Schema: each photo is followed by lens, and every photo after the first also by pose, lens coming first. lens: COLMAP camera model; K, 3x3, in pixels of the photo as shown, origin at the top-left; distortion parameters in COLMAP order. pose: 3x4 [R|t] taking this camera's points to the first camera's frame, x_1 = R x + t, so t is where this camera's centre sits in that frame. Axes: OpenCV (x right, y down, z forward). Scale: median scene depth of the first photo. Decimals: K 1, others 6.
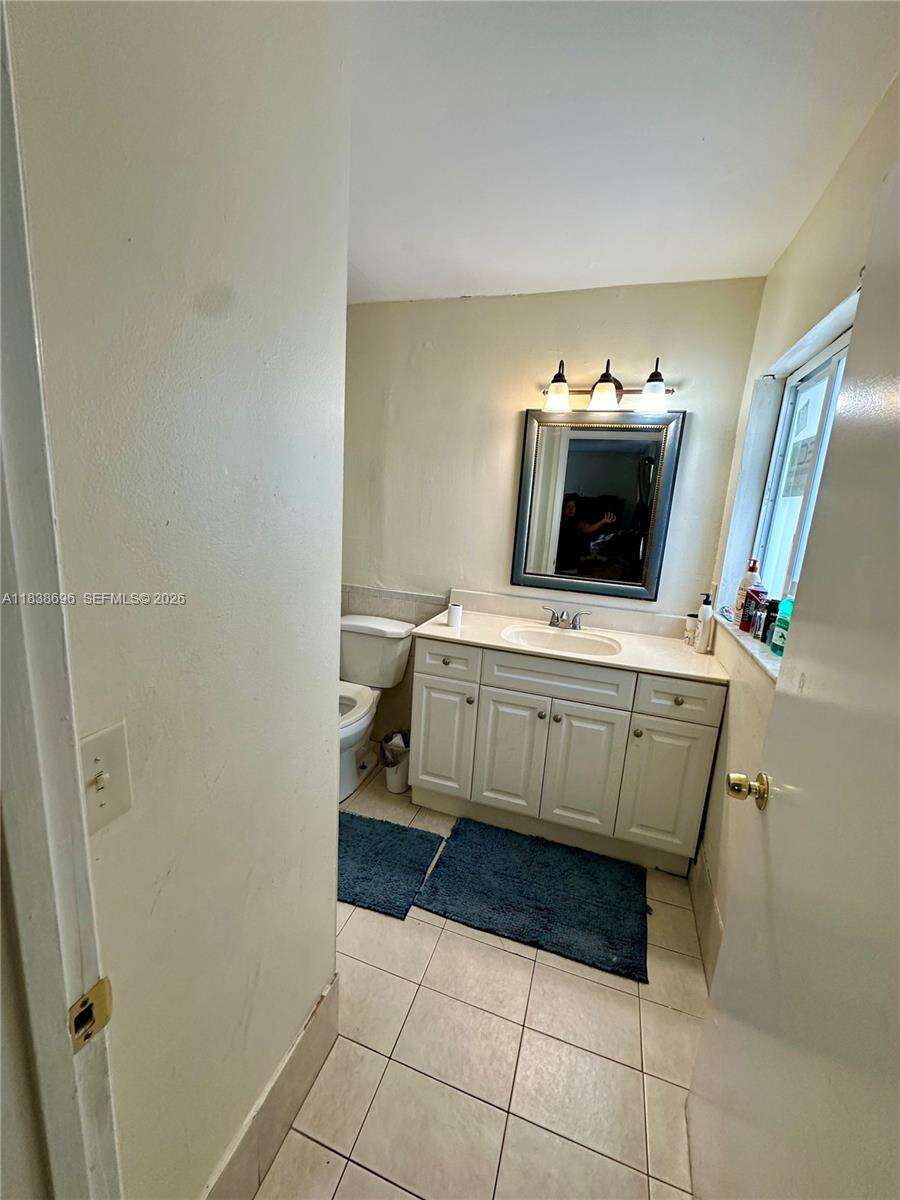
lens RADIAL K [[478.4, 0, 450.0], [0, 478.4, 600.0], [0, 0, 1]] dist [-0.002293, 0.000018]
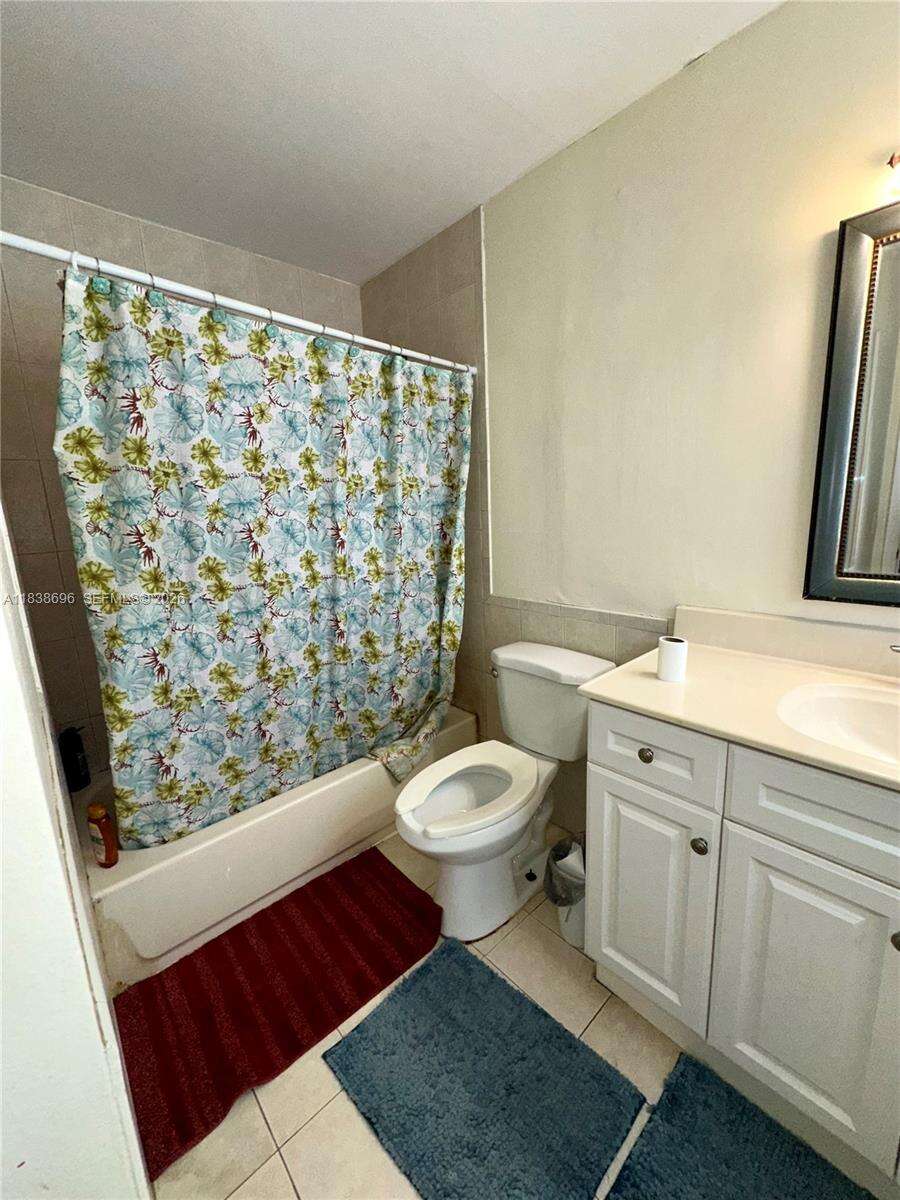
lens RADIAL K [[476.3, 0, 450.1], [0, 476.3, 598.7], [0, 0, 1]] dist [-0.001785, -0.000018]
pose [[0.867896, -0.007734, -0.496686, 0.063979], [-0.001514, 0.999833, -0.018215, -0.026746], [0.496744, 0.016560, 0.867739, 0.467667]]
